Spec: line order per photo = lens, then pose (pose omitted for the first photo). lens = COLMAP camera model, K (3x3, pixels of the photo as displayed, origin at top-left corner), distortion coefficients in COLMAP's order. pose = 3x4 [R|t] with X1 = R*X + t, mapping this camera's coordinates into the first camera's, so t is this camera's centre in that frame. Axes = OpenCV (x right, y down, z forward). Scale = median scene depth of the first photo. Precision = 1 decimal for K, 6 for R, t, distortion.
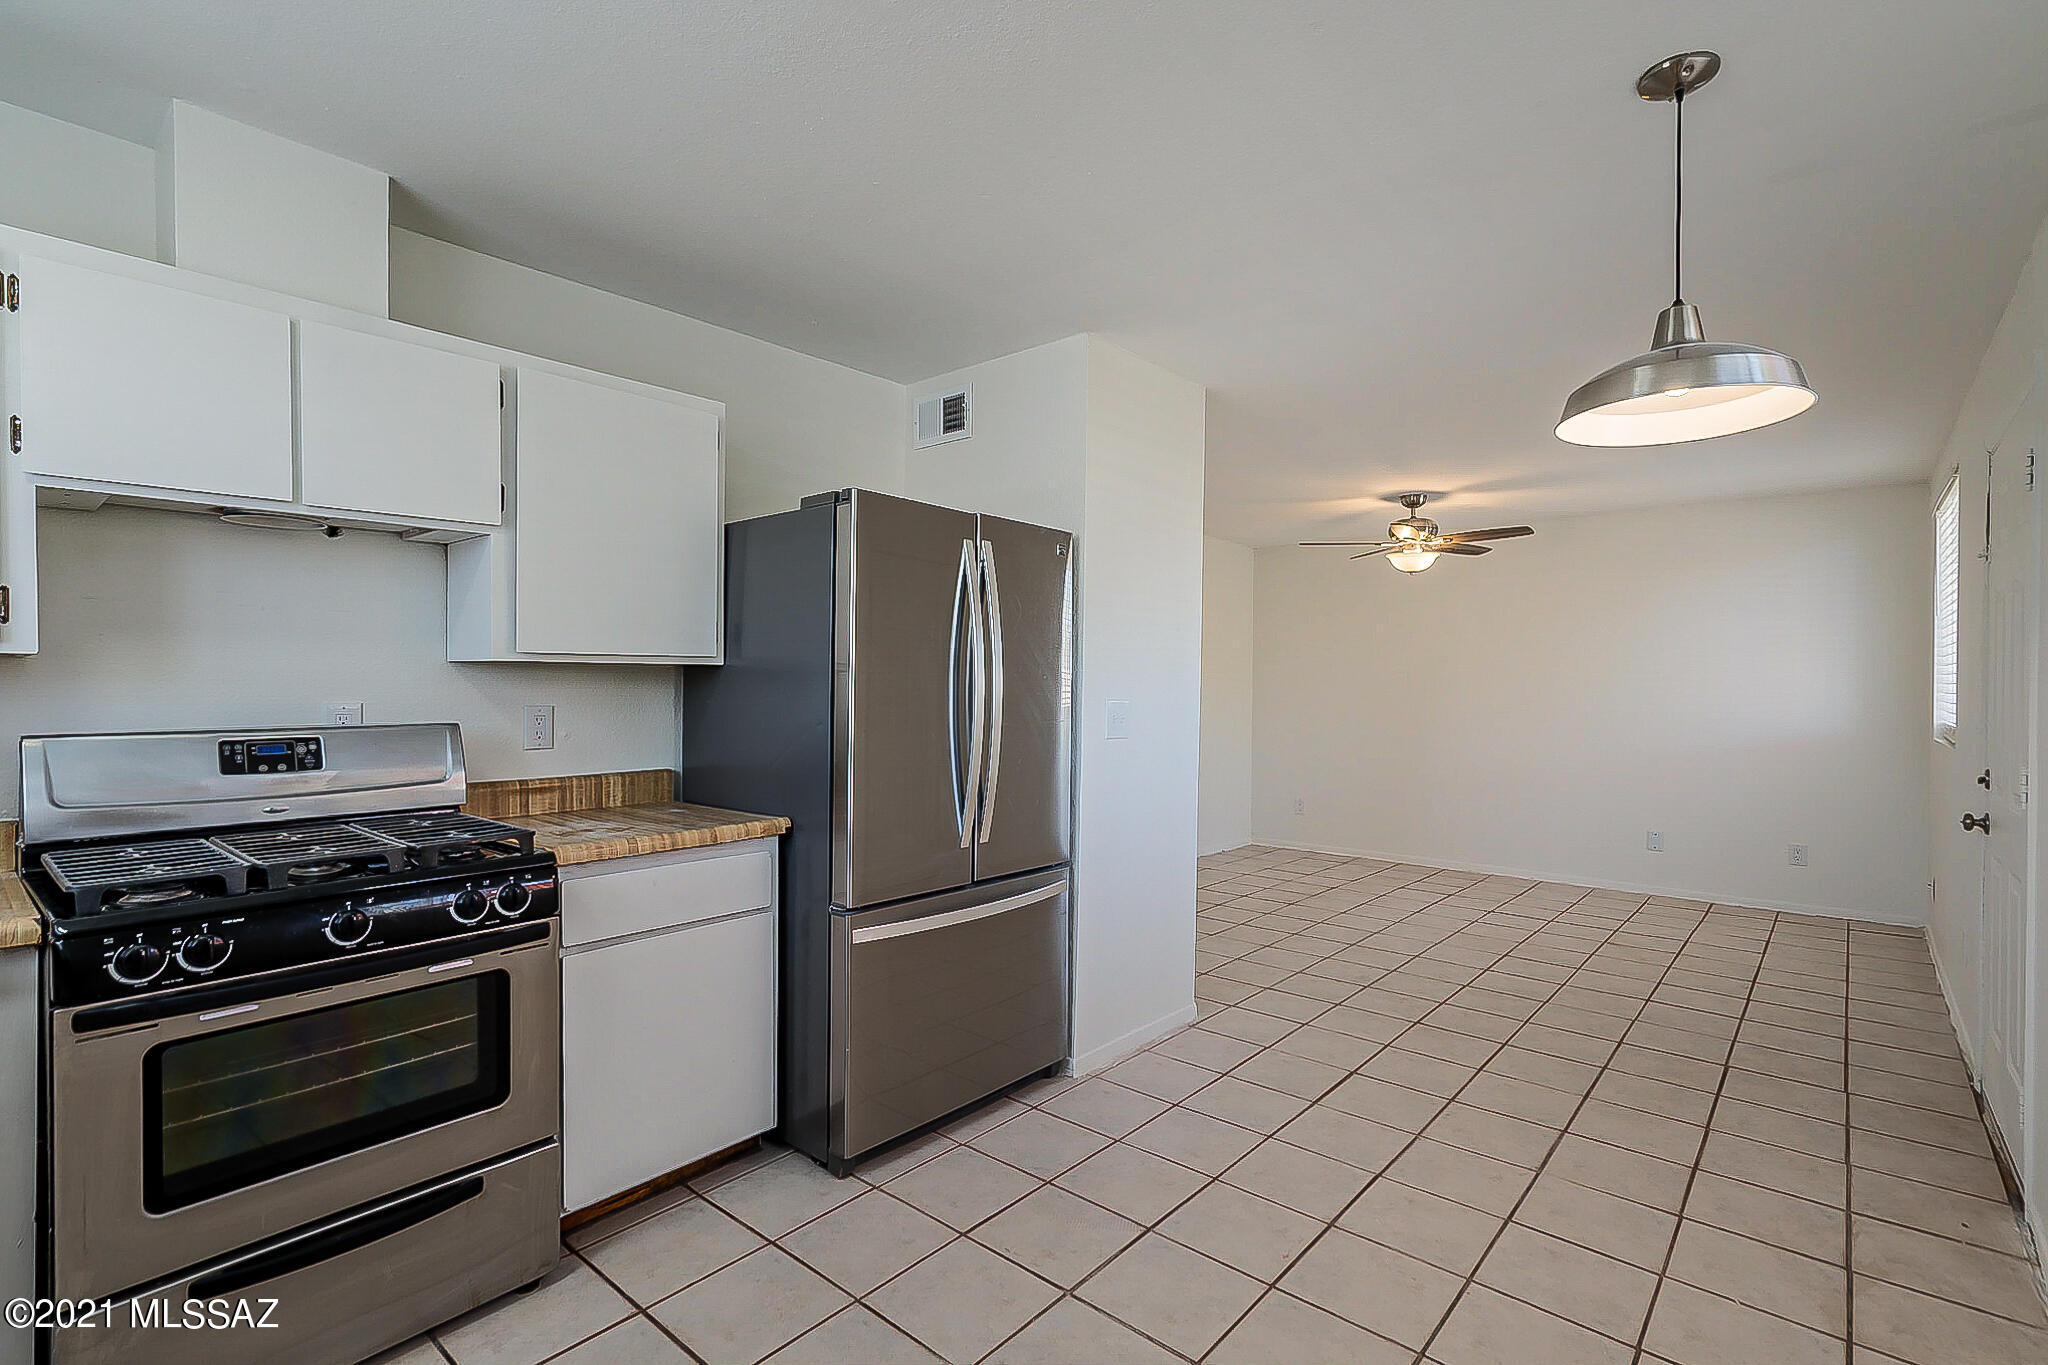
lens RADIAL K [[957.6, 0, 1023.4], [0, 957.6, 681.3], [0, 0, 1]] dist [0.000168, 0.004421]
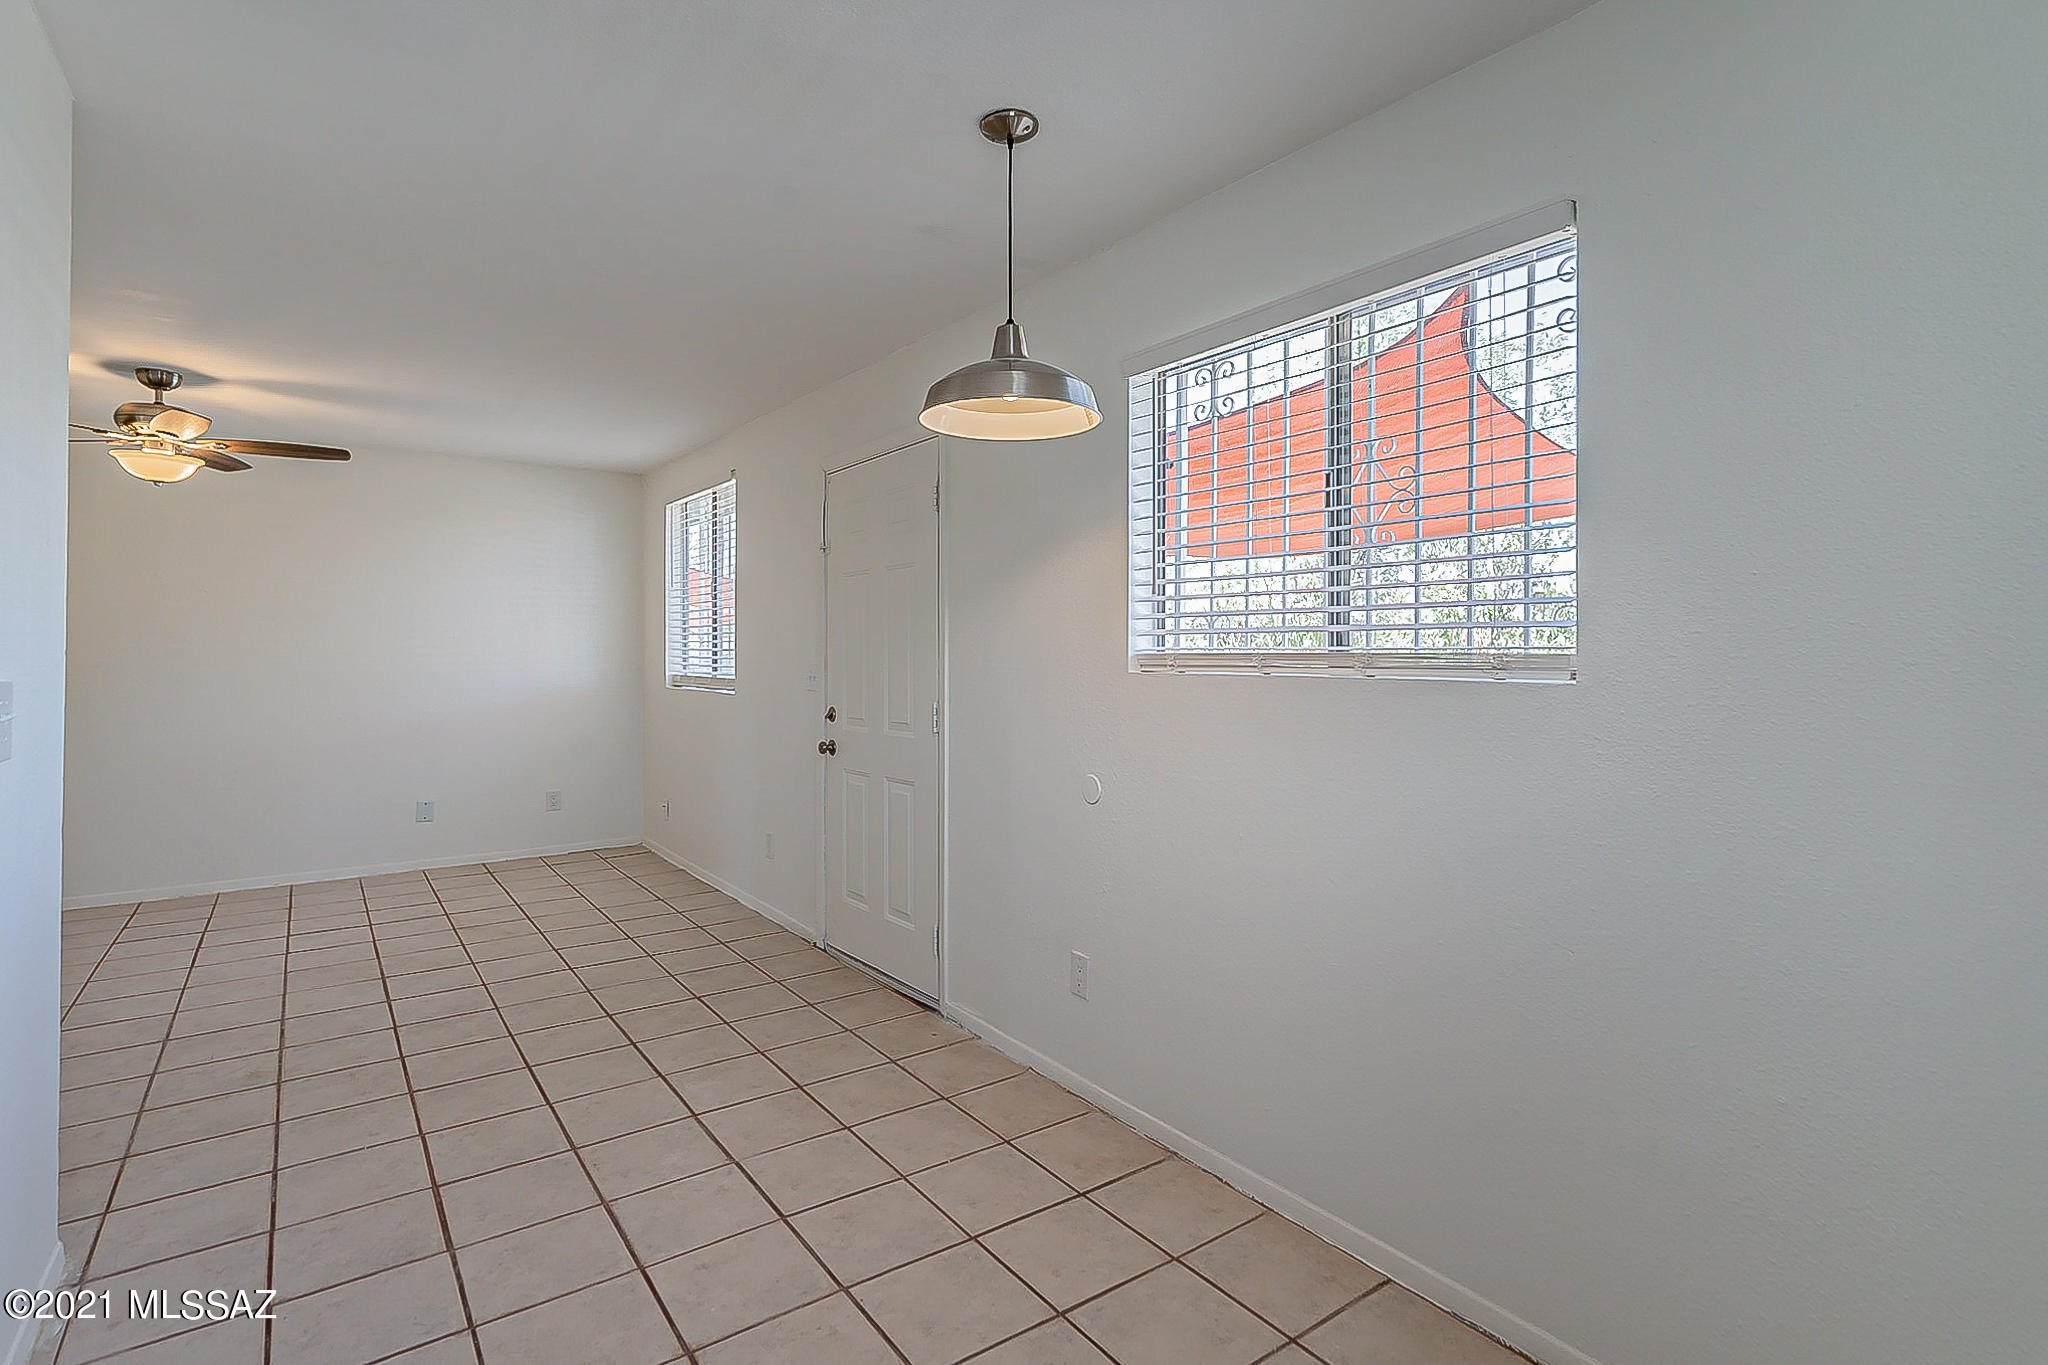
lens RADIAL K [[999.4, 0, 1035.5], [0, 999.4, 654.6], [0, 0, 1]] dist [0.006088, -0.000273]
pose [[0.223144, -0.015502, 0.974662, -0.387059], [-0.003657, 0.999853, 0.016740, -0.009411], [-0.974779, -0.007300, 0.223055, 0.527009]]
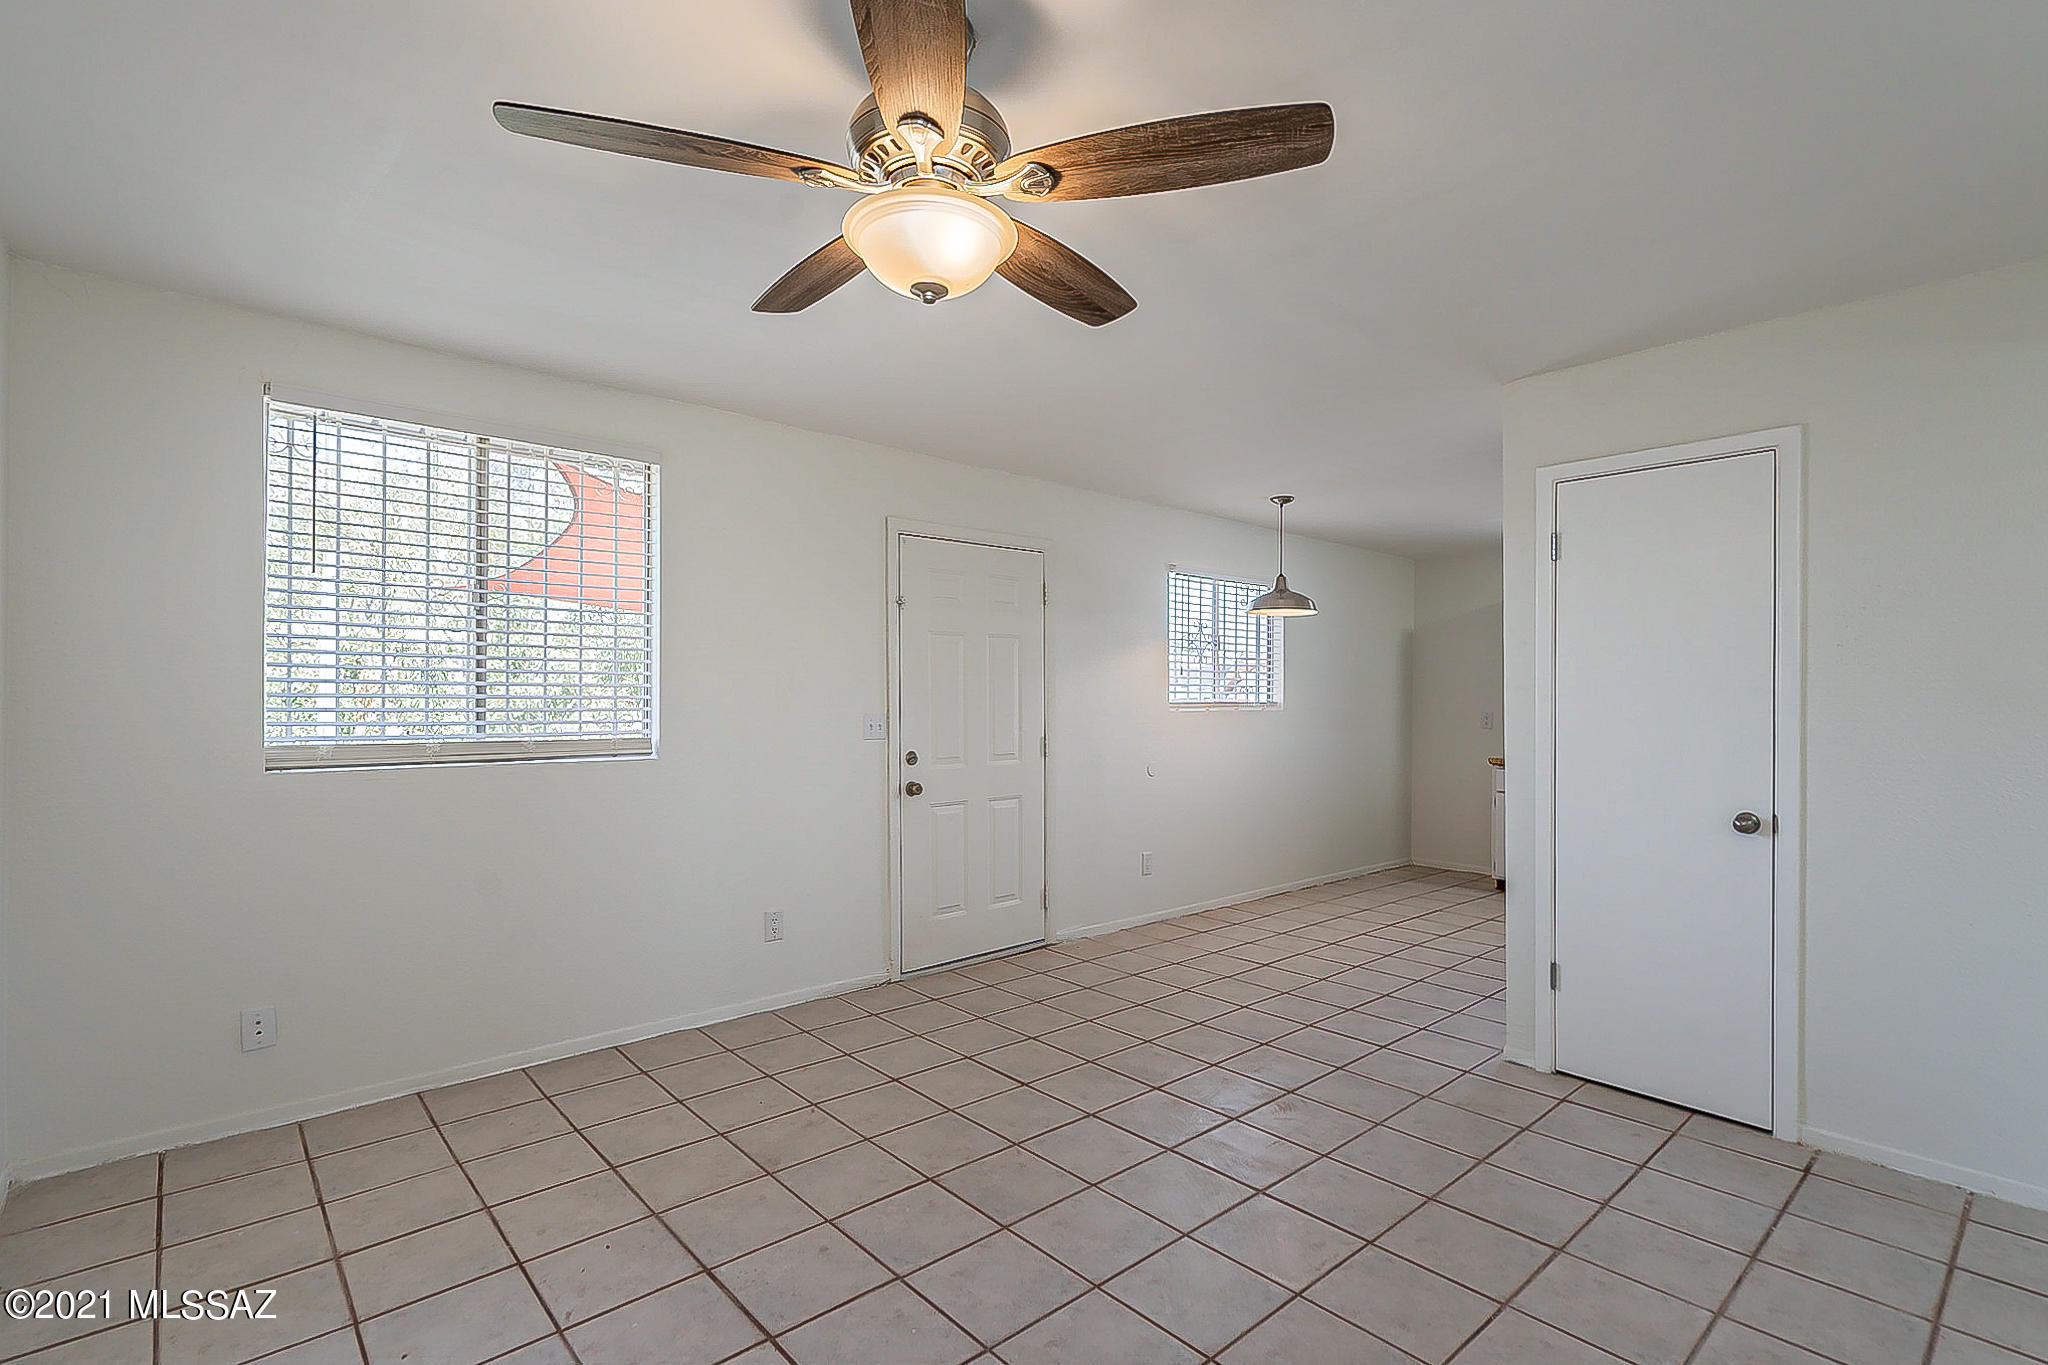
lens RADIAL K [[957.6, 0, 1026.0], [0, 957.6, 682.9], [0, 0, 1]] dist [0.000168, 0.004421]
pose [[-0.991637, -0.012526, 0.128446, 0.821008], [-0.015384, 0.999655, -0.021282, 0.018530], [-0.128135, -0.023080, -0.991488, 3.123603]]
